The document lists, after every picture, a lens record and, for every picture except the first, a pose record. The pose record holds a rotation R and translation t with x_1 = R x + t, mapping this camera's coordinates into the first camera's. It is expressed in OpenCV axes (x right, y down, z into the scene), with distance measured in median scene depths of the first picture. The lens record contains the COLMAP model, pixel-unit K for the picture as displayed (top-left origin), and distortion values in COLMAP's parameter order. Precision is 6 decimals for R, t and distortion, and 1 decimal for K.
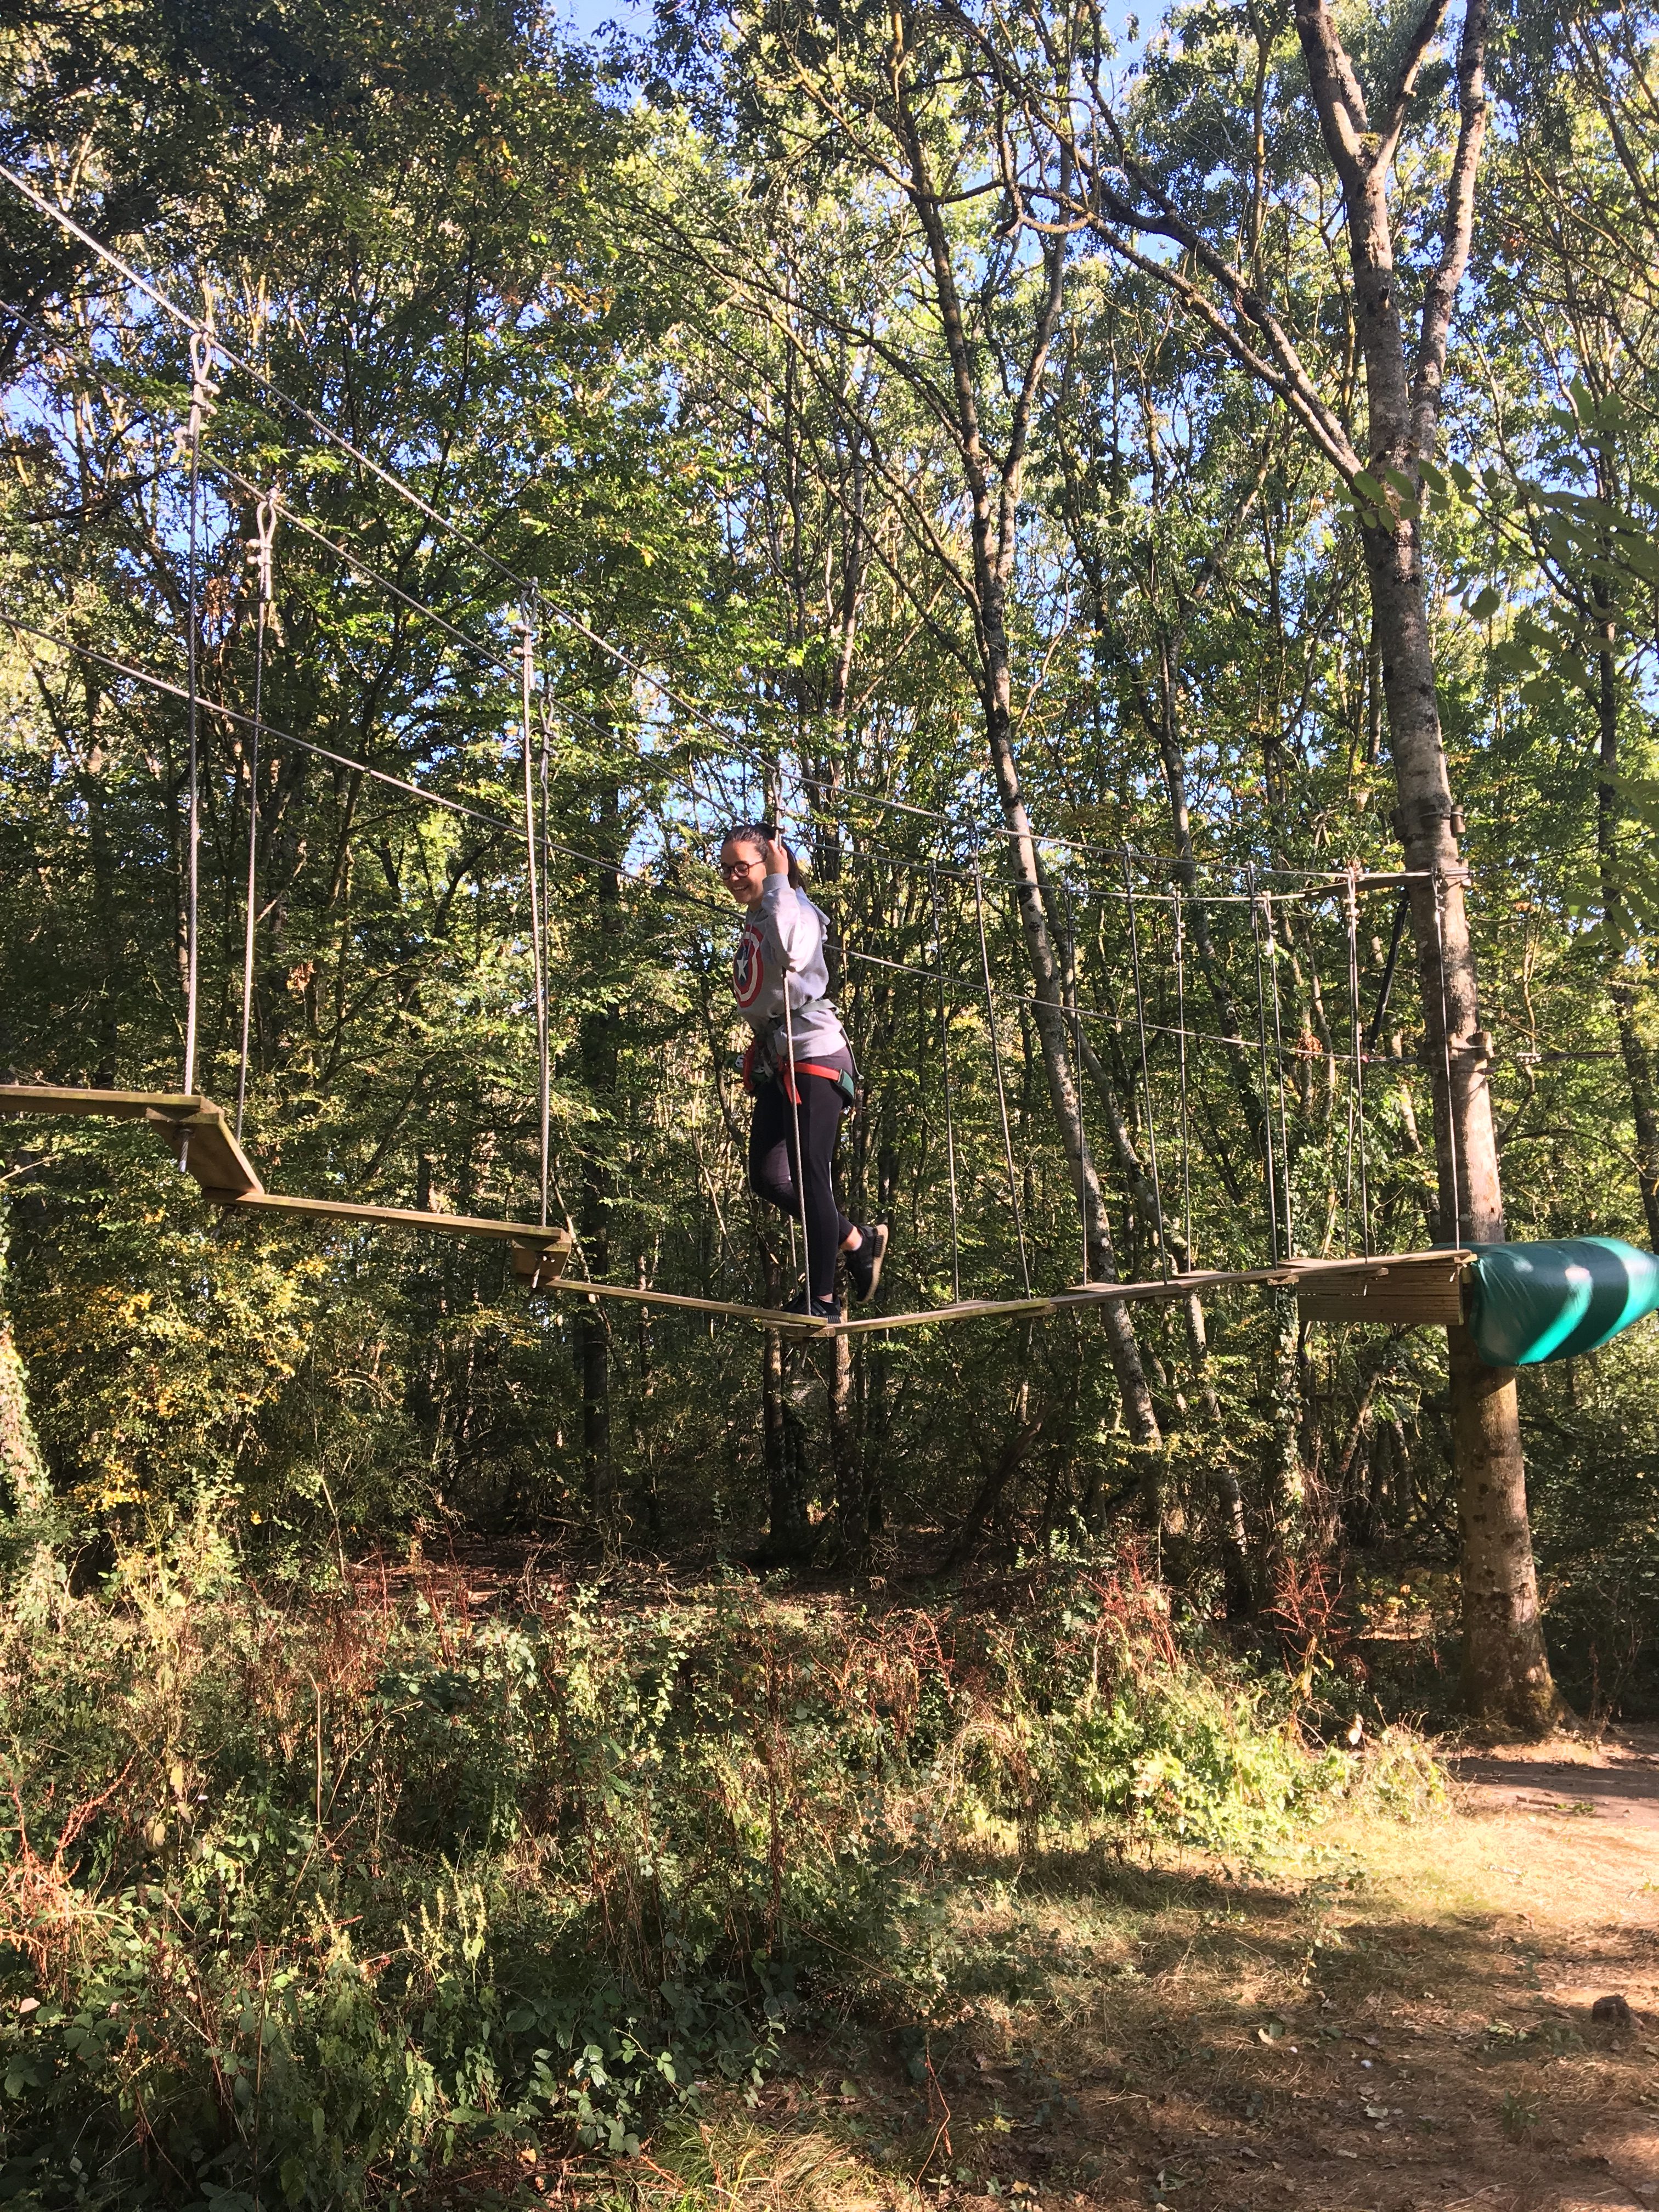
lens RADIAL K [[1849.5, 0, 829.5], [0, 1849.5, 1106.0], [0, 0, 1]] dist [0.037608, -0.003699]
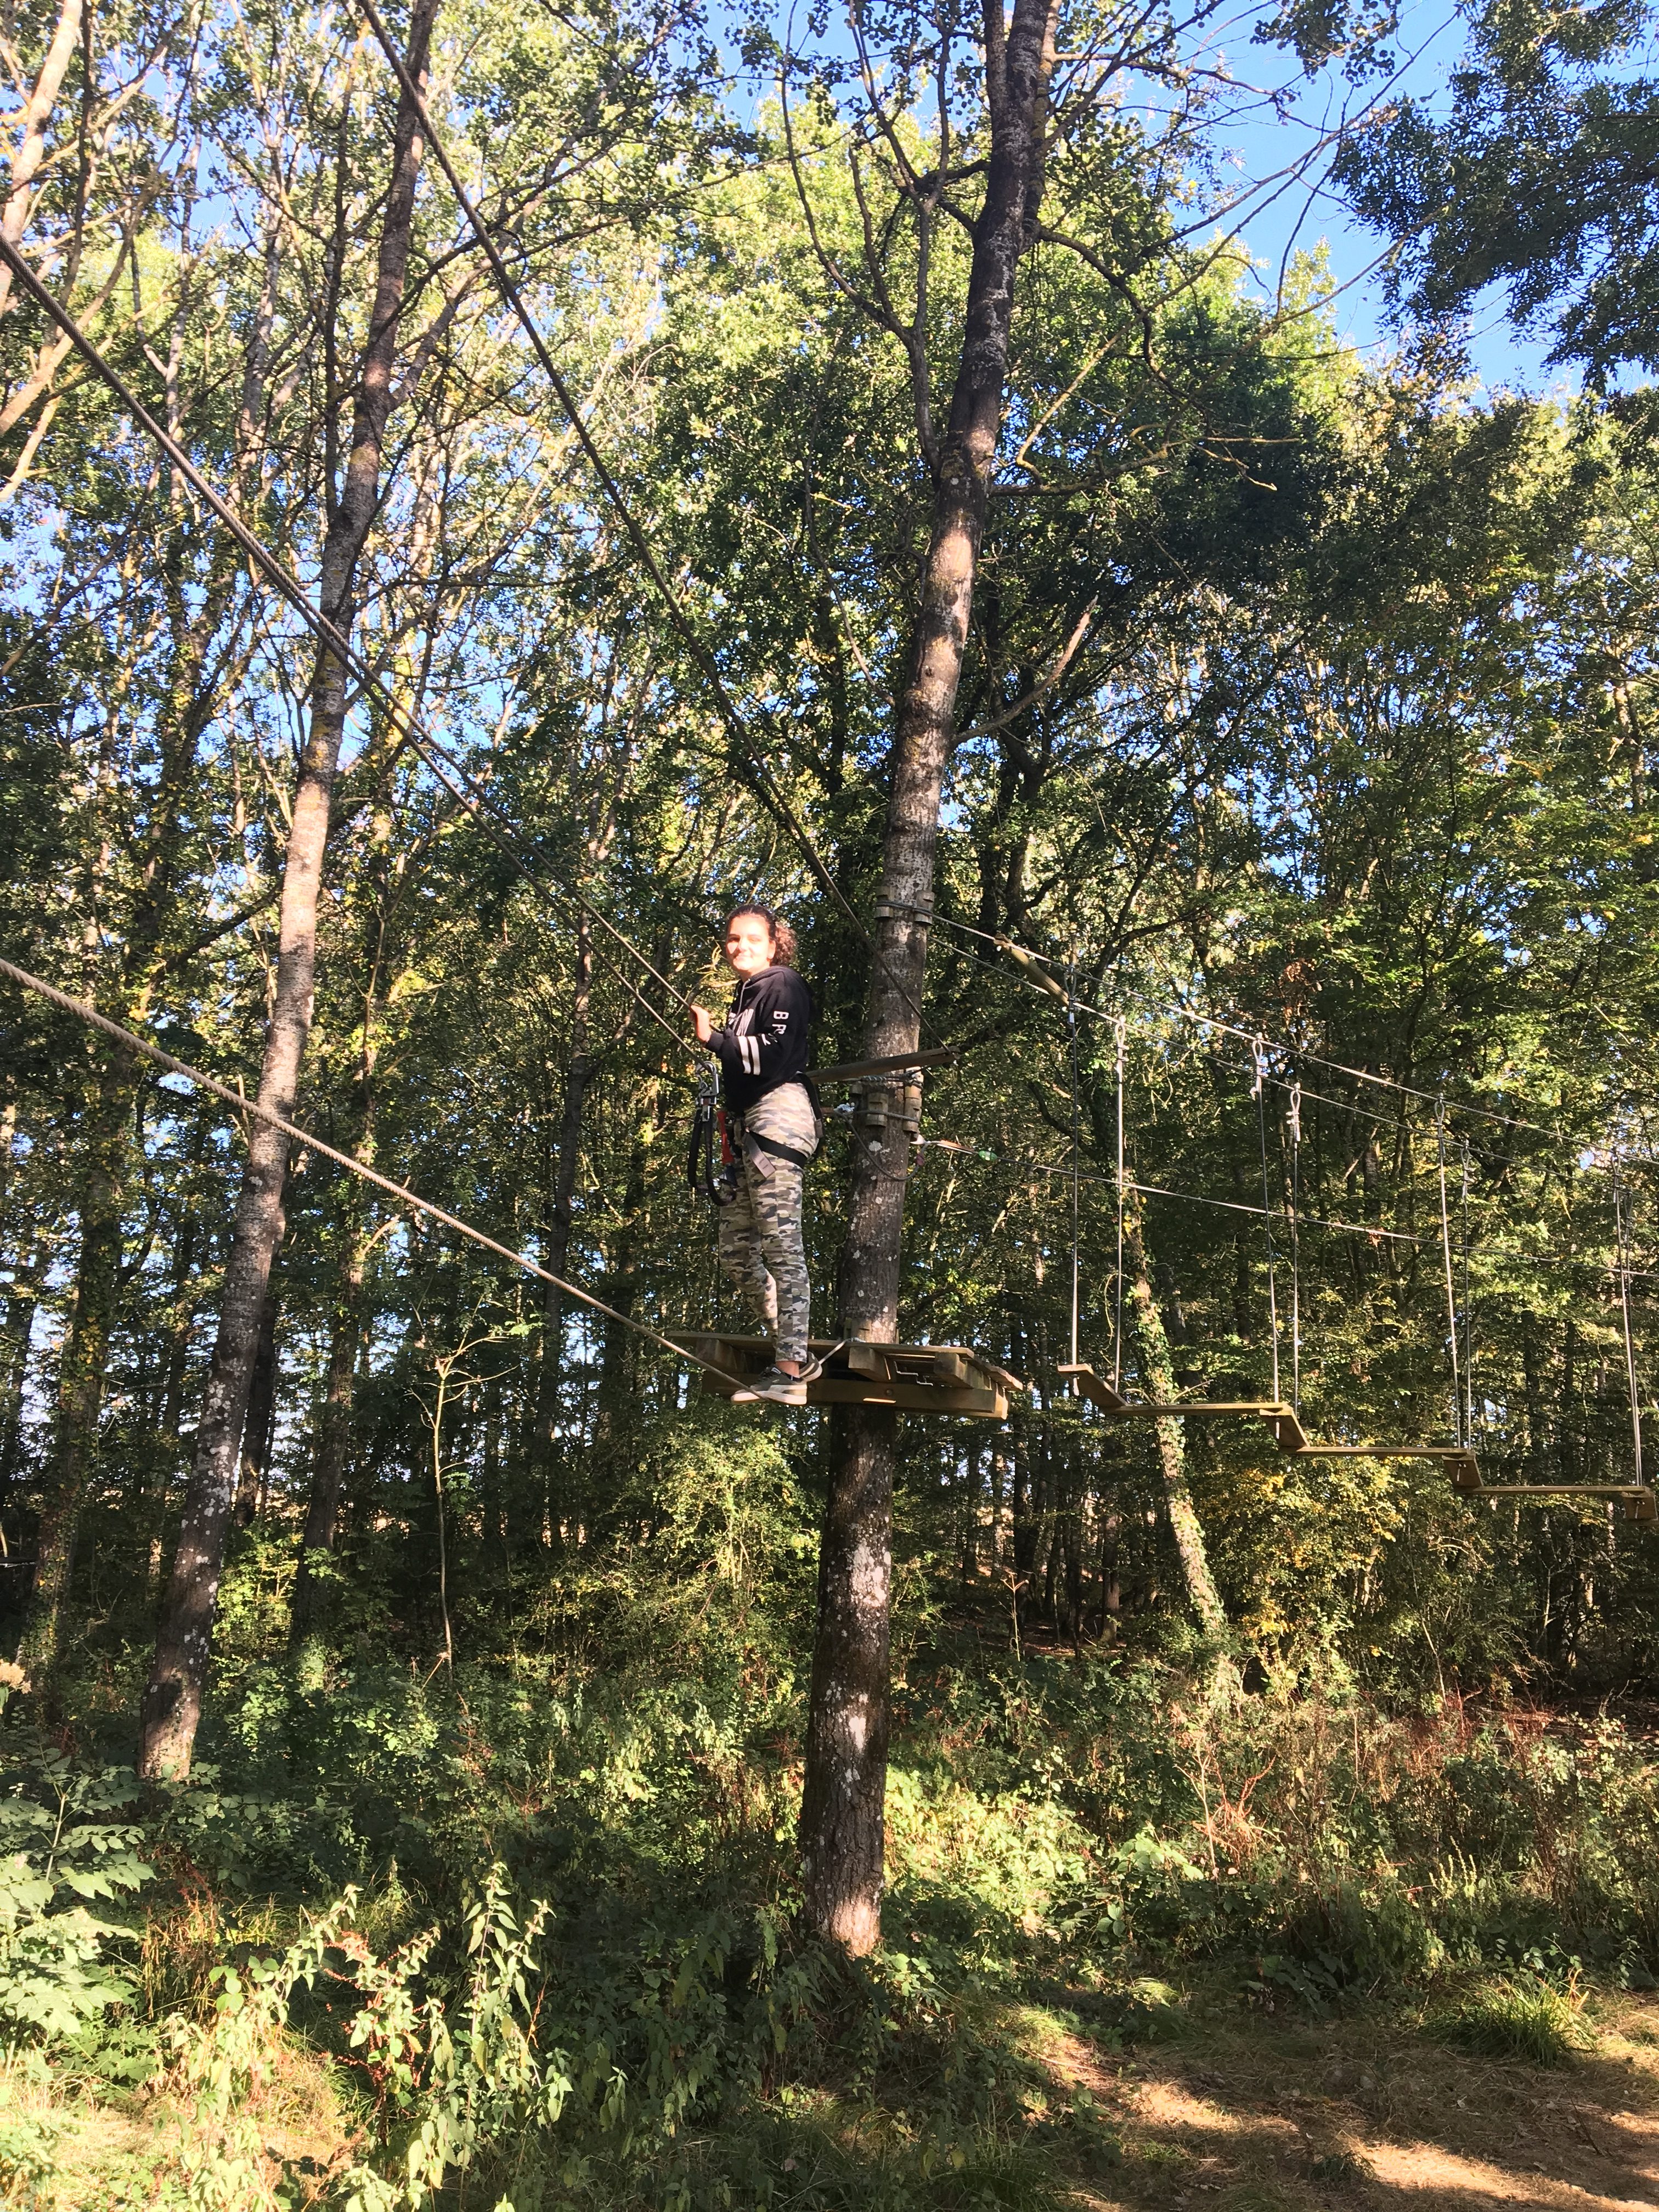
lens RADIAL K [[1849.5, 0, 829.5], [0, 1849.5, 1106.0], [0, 0, 1]] dist [0.037608, -0.003699]
pose [[0.827470, -0.090498, -0.554169, 0.139366], [0.047126, 0.994638, -0.092061, -0.059413], [0.559528, 0.050062, 0.827298, -0.328572]]
